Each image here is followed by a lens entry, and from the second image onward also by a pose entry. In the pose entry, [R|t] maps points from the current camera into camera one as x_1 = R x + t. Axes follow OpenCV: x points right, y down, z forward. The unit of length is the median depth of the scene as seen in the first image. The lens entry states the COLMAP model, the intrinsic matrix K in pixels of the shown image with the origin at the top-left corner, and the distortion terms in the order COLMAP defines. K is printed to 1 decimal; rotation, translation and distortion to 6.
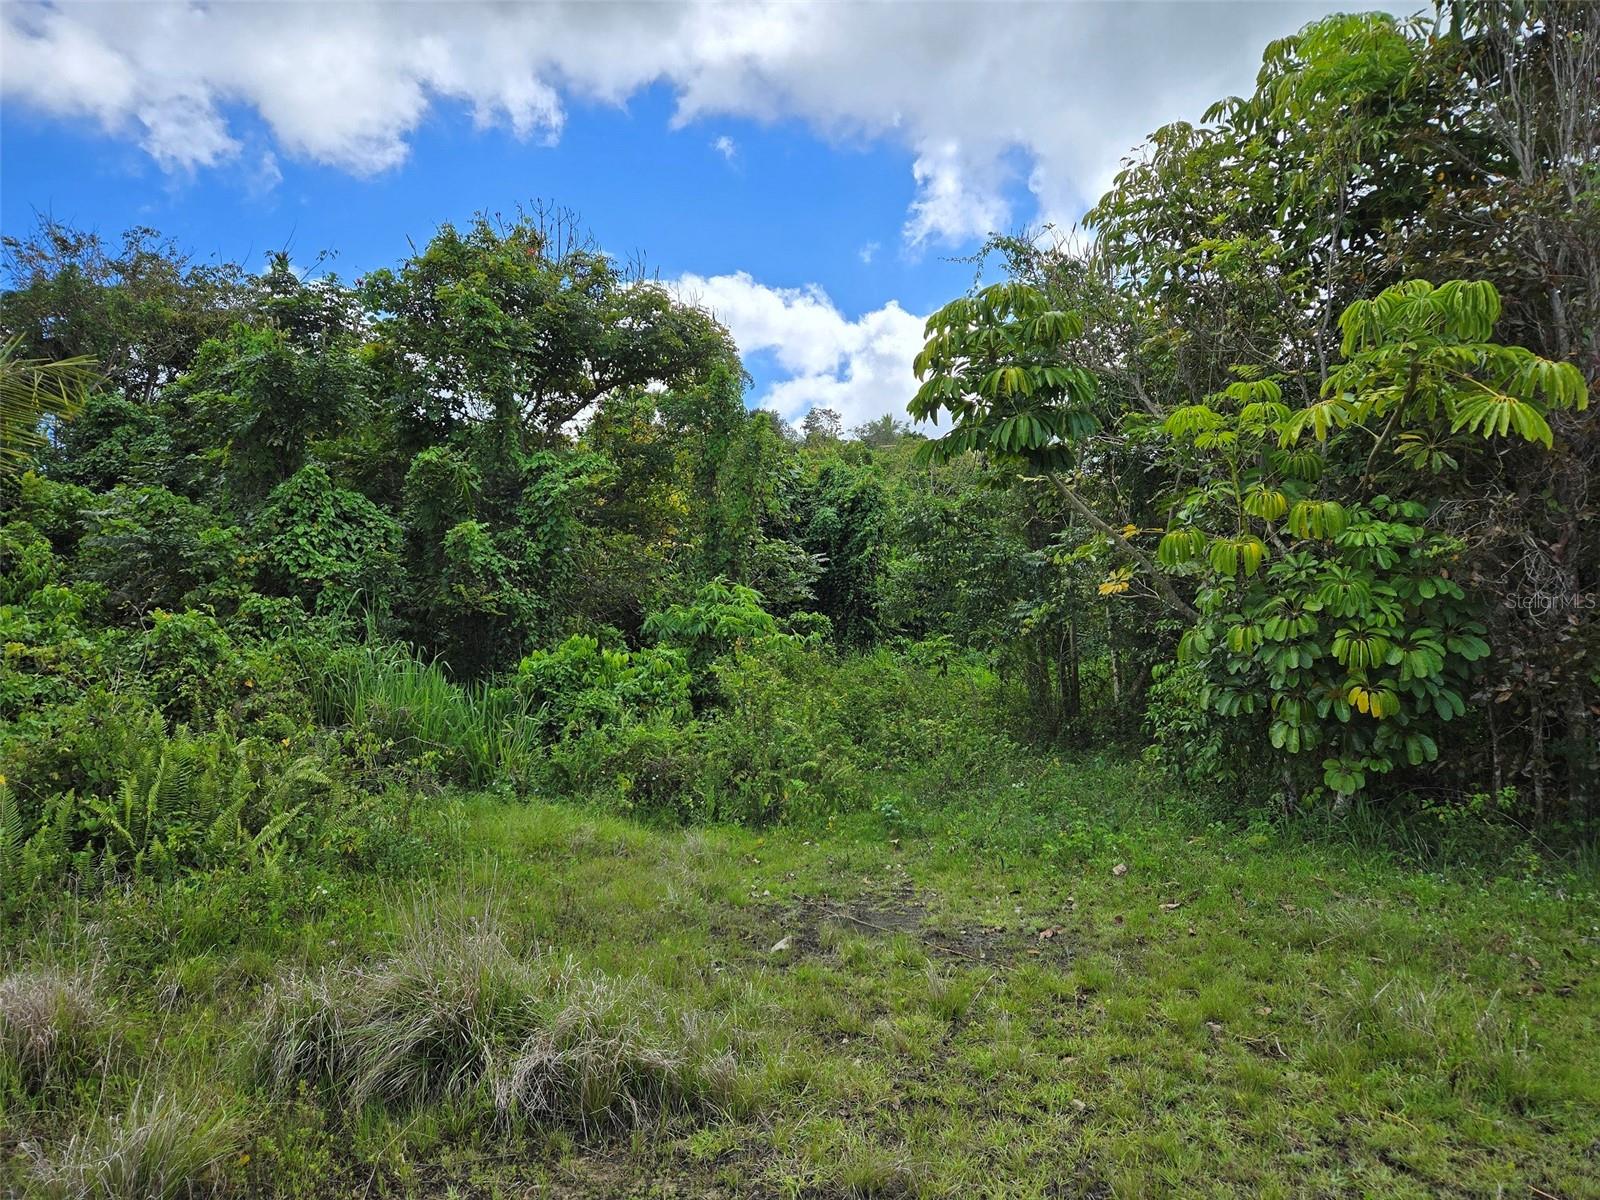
lens RADIAL K [[1062.3, 0, 802.8], [0, 1062.3, 609.8], [0, 0, 1]] dist [0.013031, -0.006786]
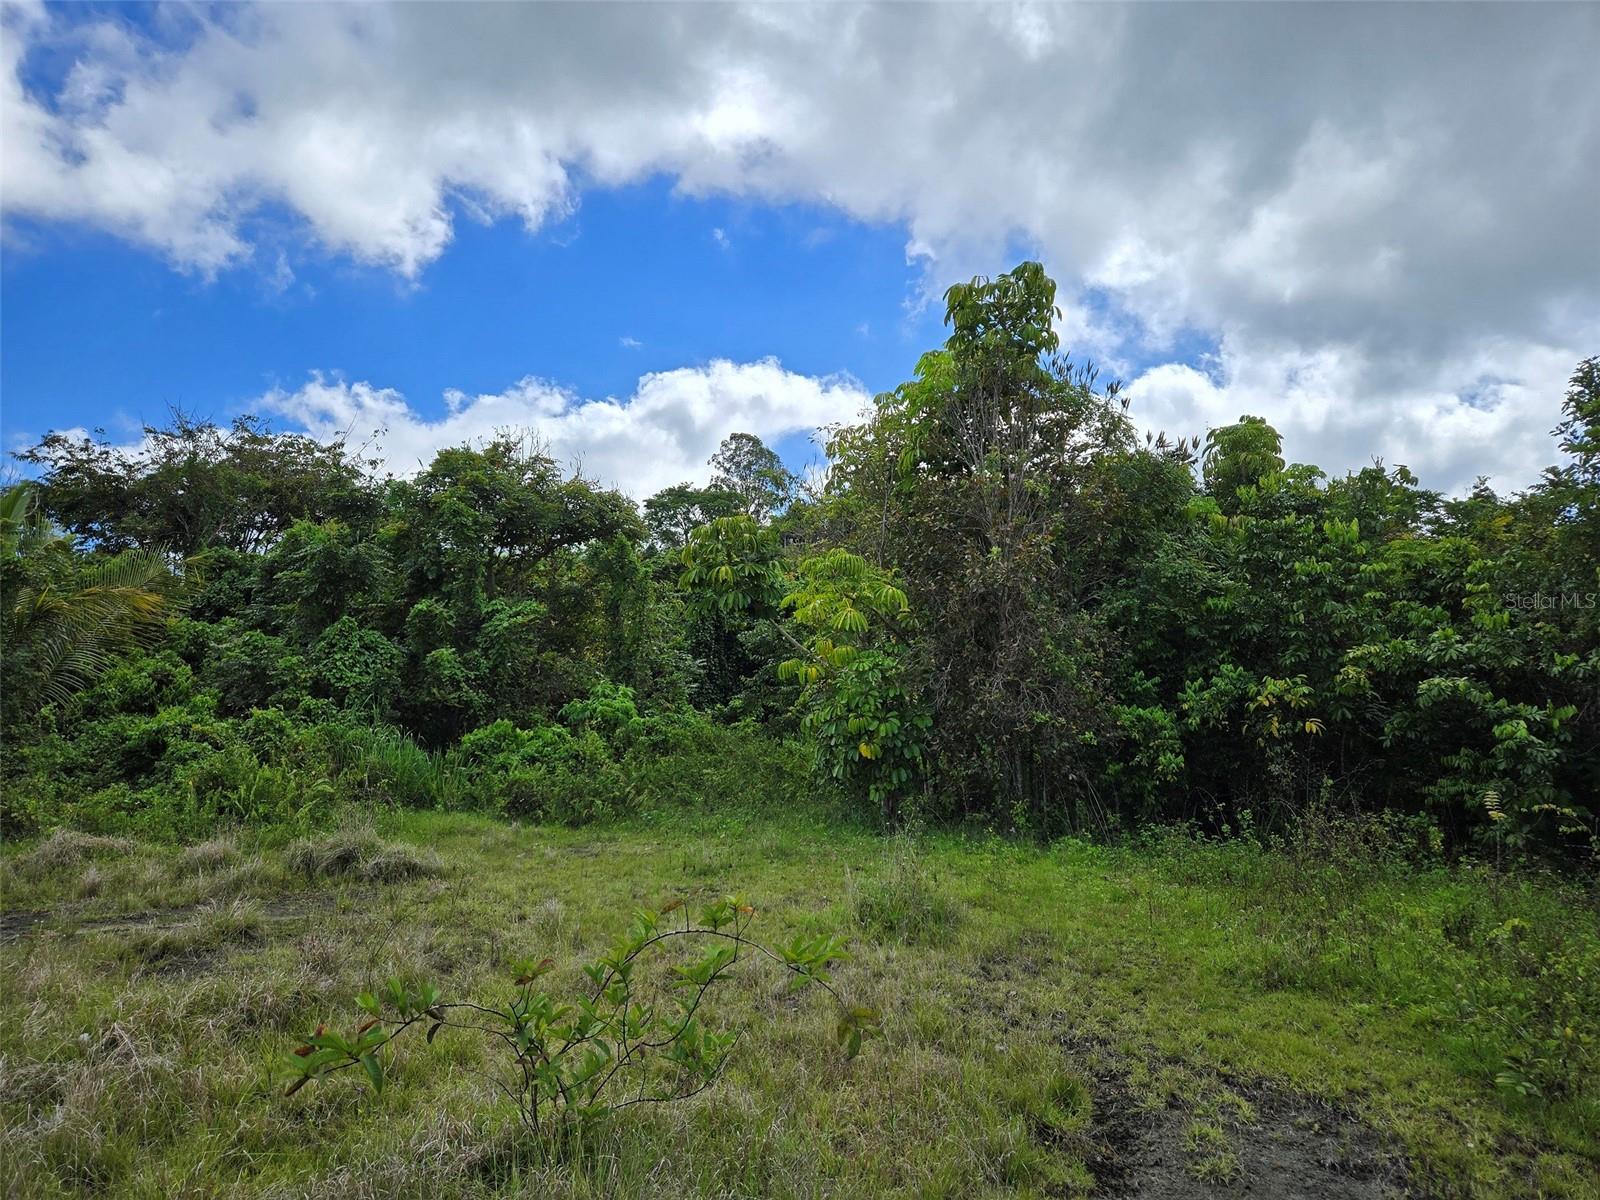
lens RADIAL K [[1062.3, 0, 799.1], [0, 1062.3, 592.4], [0, 0, 1]] dist [0.013031, -0.006786]
pose [[0.997926, -0.016165, -0.062313, 0.334203], [0.010234, 0.995487, -0.094343, -0.011174], [0.063557, 0.093509, 0.993588, -0.582297]]
